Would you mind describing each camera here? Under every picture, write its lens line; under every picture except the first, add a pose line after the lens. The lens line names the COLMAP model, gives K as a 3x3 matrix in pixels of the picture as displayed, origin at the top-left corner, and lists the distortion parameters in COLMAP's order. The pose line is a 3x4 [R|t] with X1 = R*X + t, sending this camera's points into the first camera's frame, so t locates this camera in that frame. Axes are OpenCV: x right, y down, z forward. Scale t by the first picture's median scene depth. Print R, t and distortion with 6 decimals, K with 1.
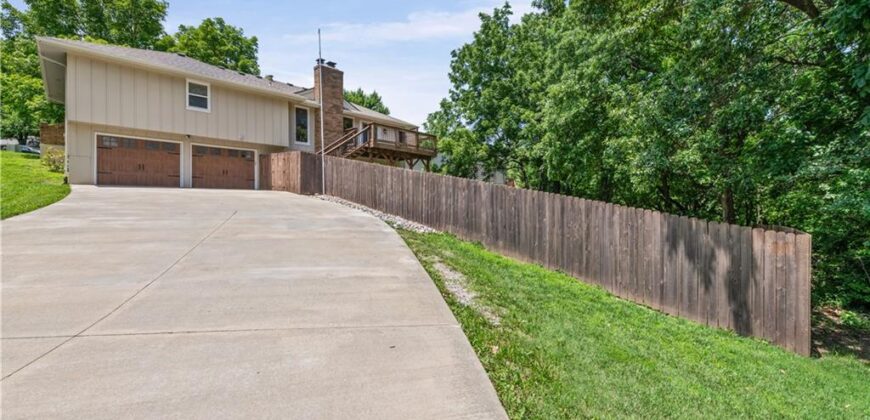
lens RADIAL K [[338.8, 0, 439.1], [0, 338.8, 210.0], [0, 0, 1]] dist [0.000114, -0.001018]
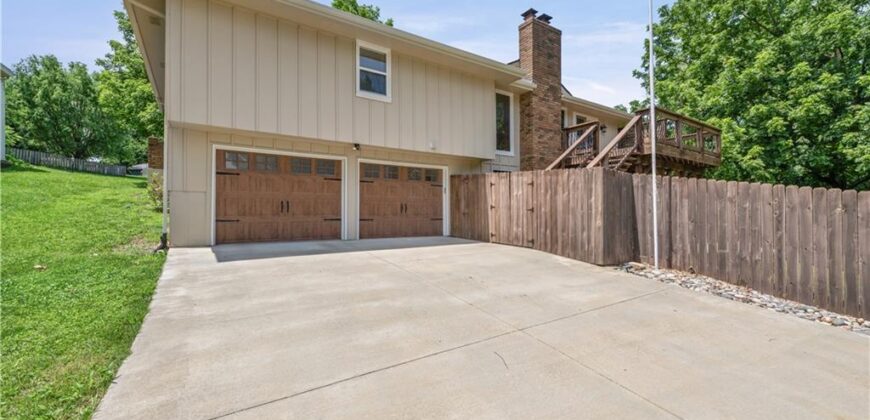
lens RADIAL K [[338.8, 0, 429.0], [0, 338.8, 214.0], [0, 0, 1]] dist [0.000114, -0.001018]
pose [[0.972828, -0.002592, -0.231513, -0.490333], [-0.001691, 0.999831, -0.018300, -0.097600], [0.231522, 0.018195, 0.972660, 0.488812]]
